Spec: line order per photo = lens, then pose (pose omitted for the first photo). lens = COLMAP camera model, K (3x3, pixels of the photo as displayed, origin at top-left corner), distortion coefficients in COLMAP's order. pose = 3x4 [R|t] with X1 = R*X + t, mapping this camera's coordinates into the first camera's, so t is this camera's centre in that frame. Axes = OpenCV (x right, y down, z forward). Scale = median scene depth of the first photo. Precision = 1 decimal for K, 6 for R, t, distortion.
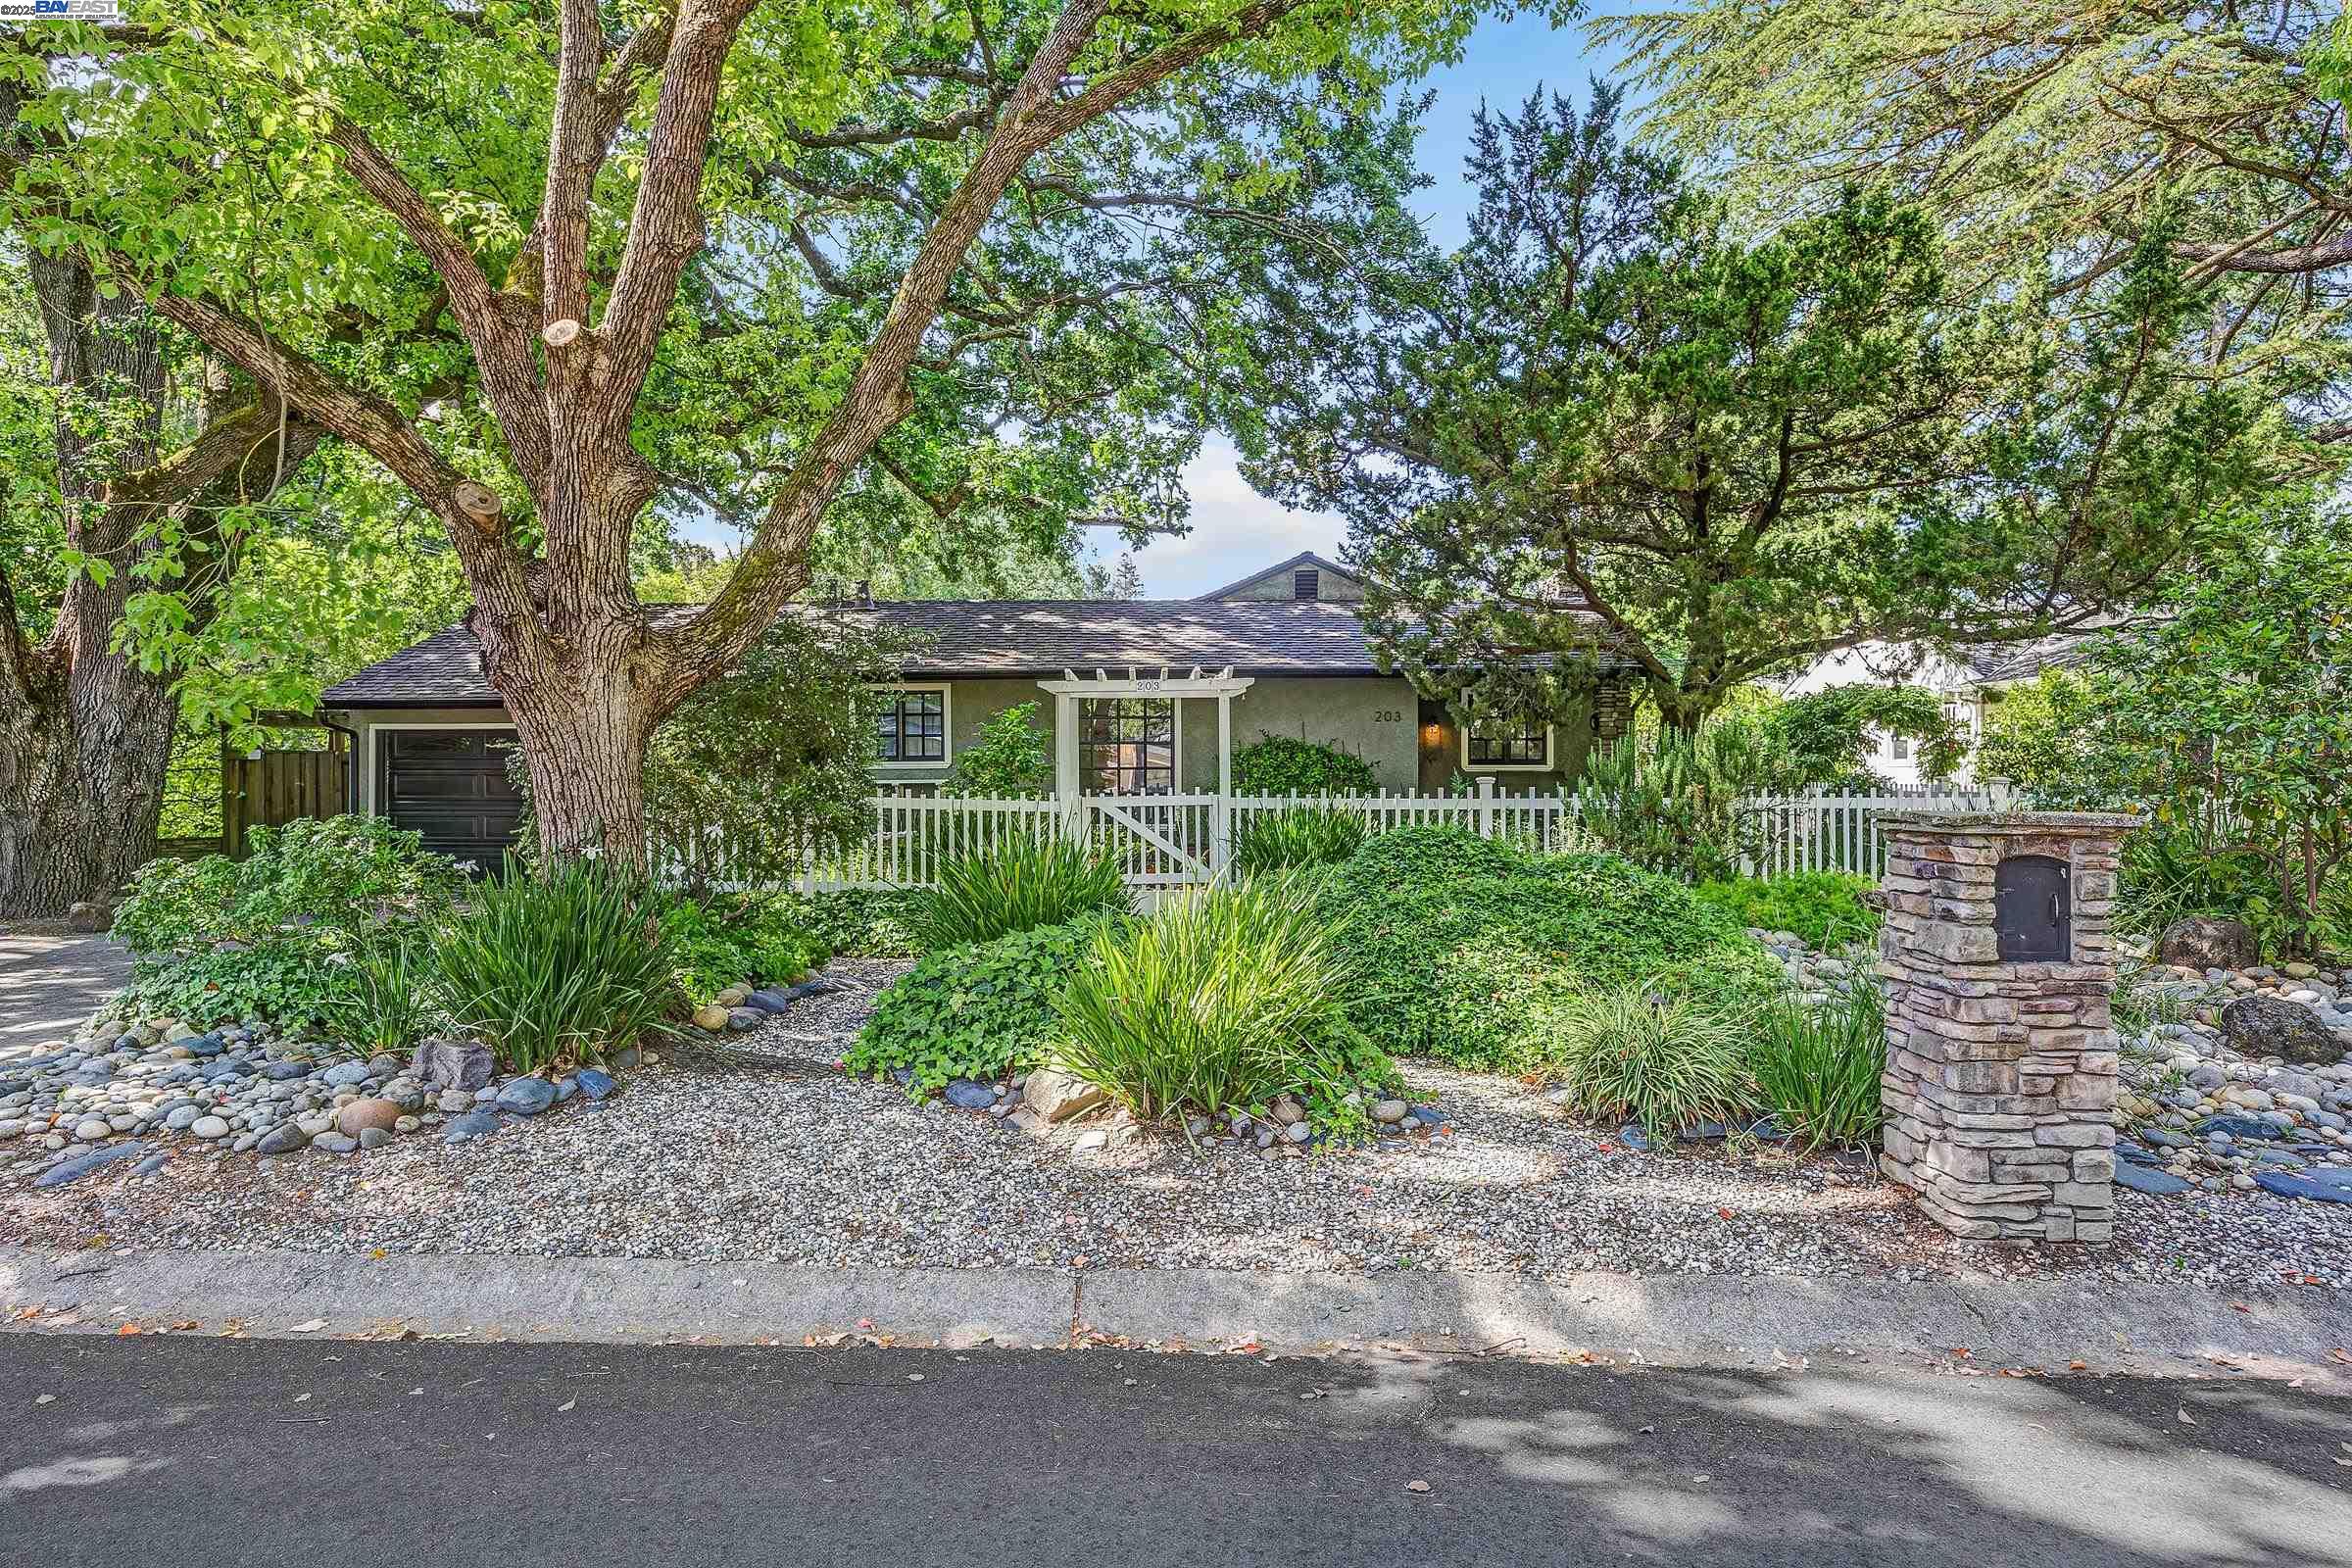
lens RADIAL K [[1340.0, 0, 1176.0], [0, 1340.0, 784.0], [0, 0, 1]] dist [-0.001415, -0.000098]
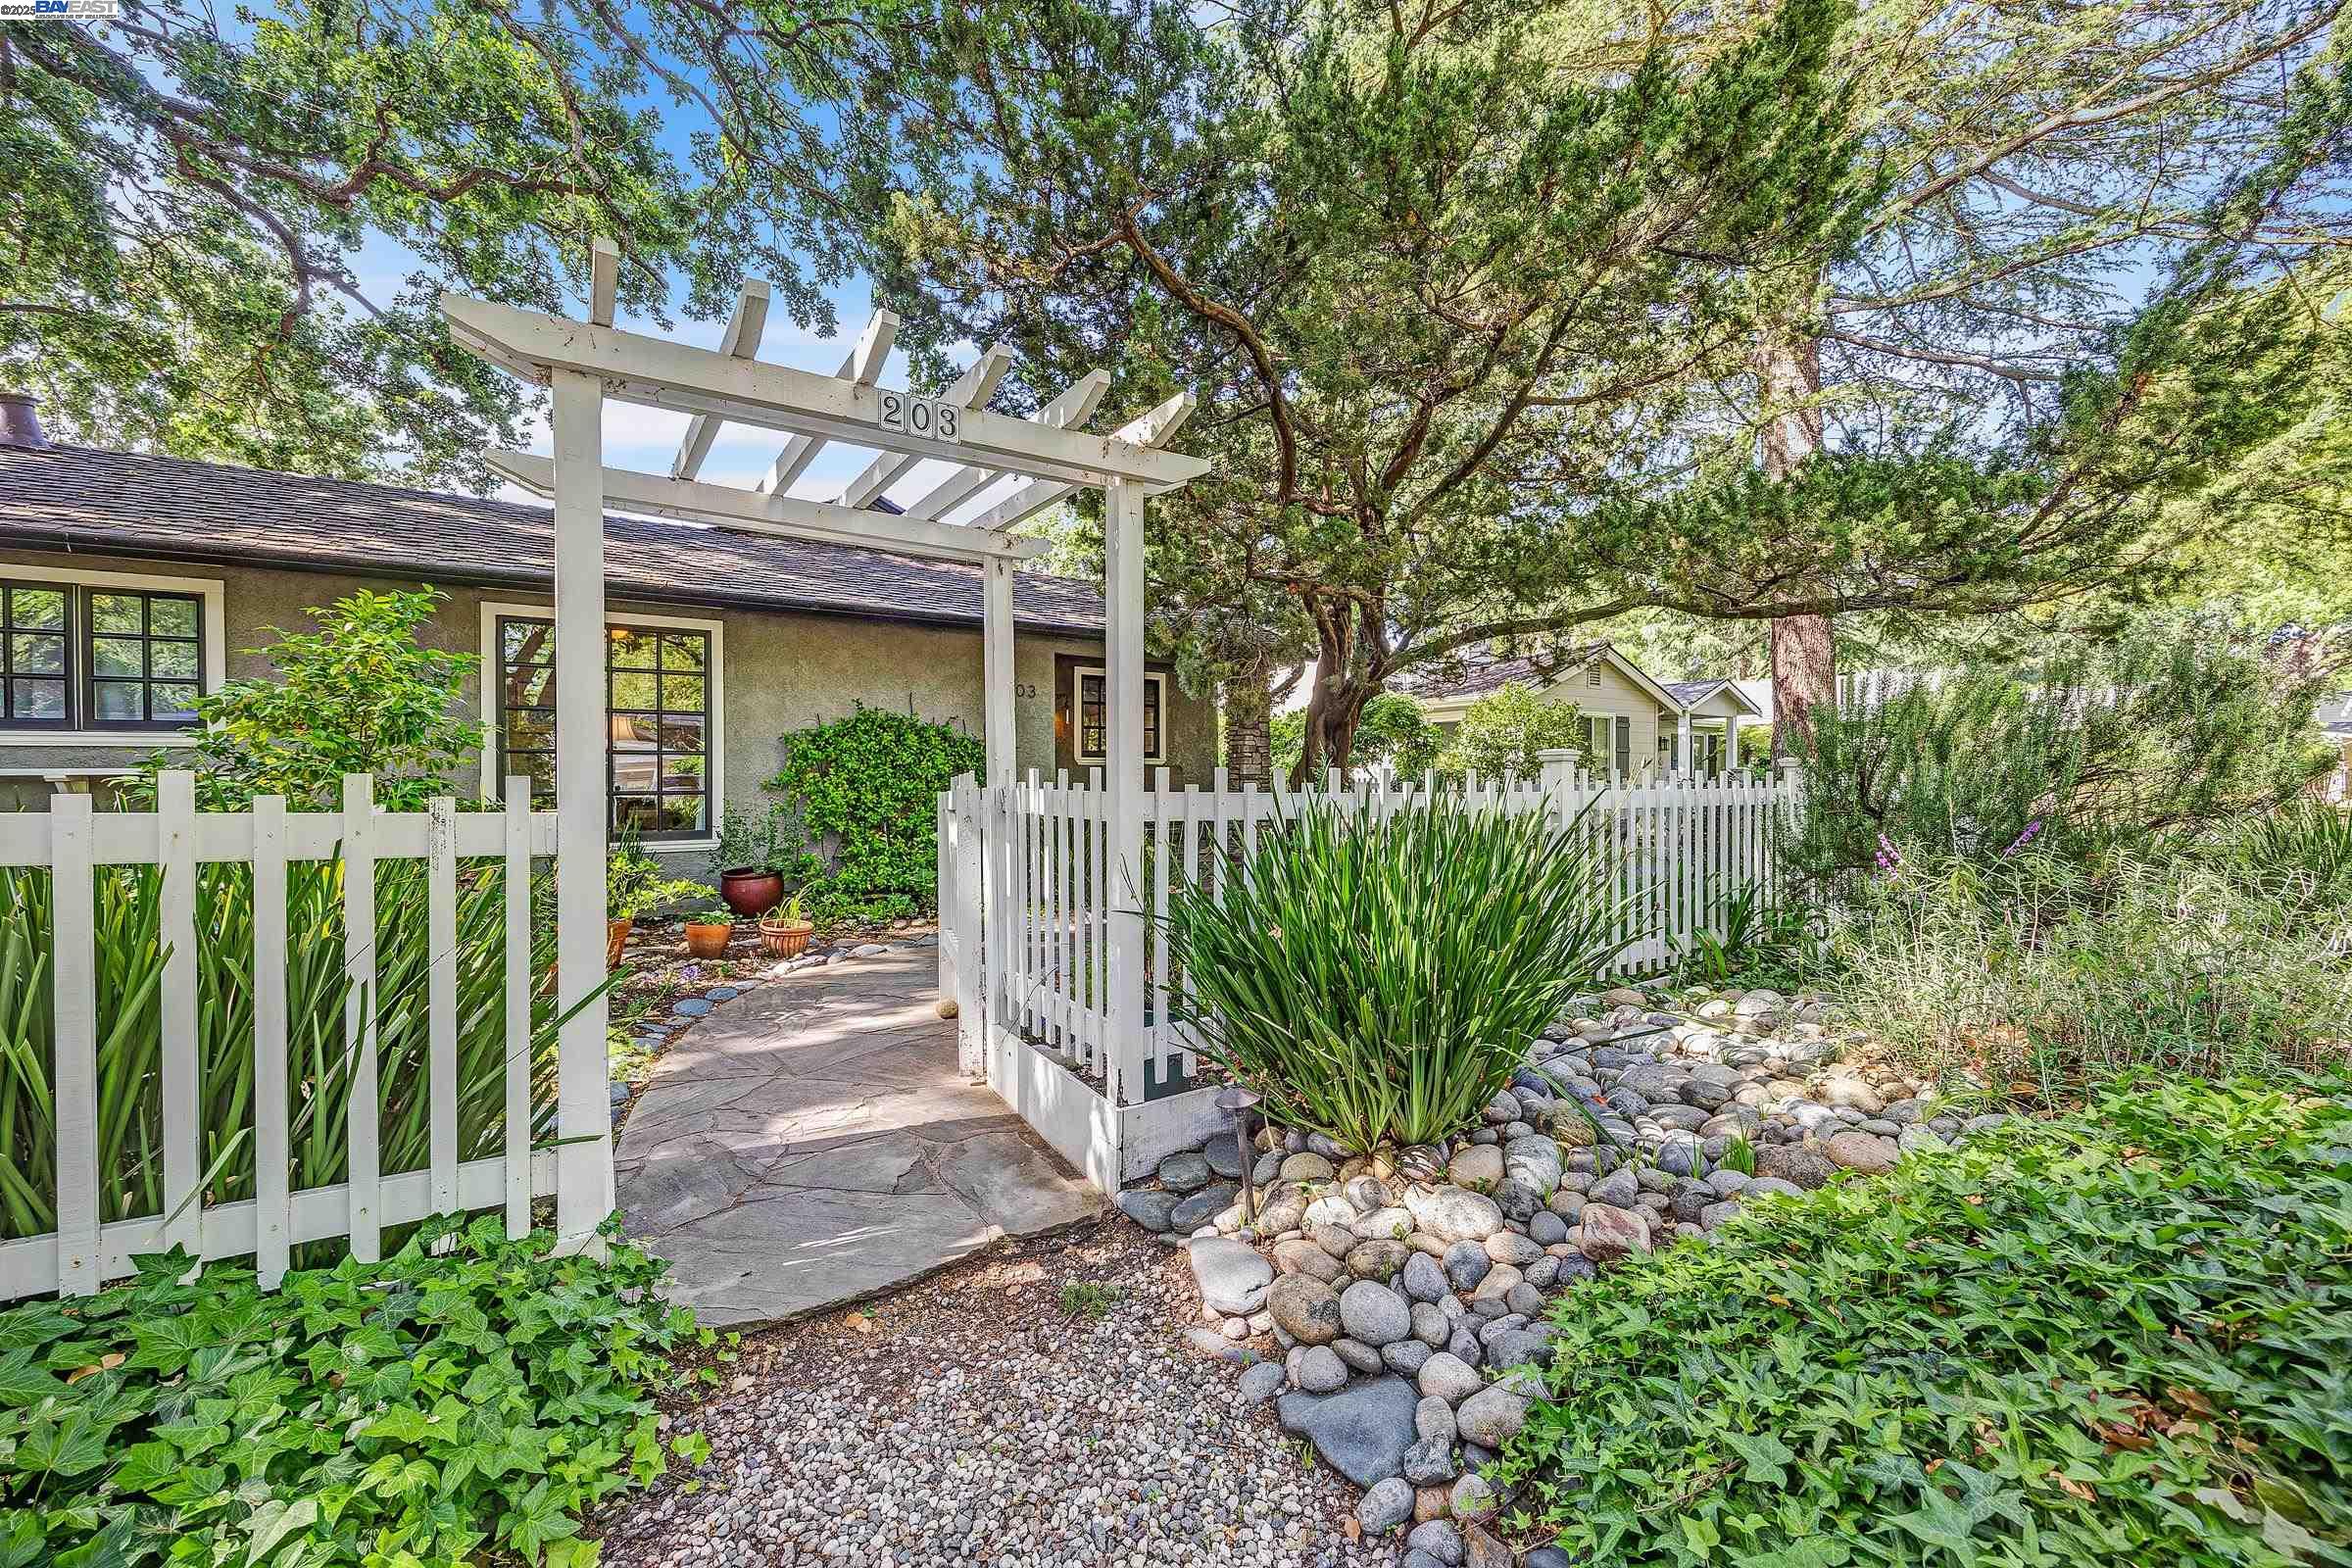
lens RADIAL K [[910.2, 0, 1176.0], [0, 910.2, 784.0], [0, 0, 1]] dist [-0.000384, -0.000069]
pose [[0.838438, -0.002307, 0.544992, -0.053497], [0.005194, 0.999979, -0.003757, 0.005736], [-0.544972, 0.005980, 0.838433, 0.516968]]
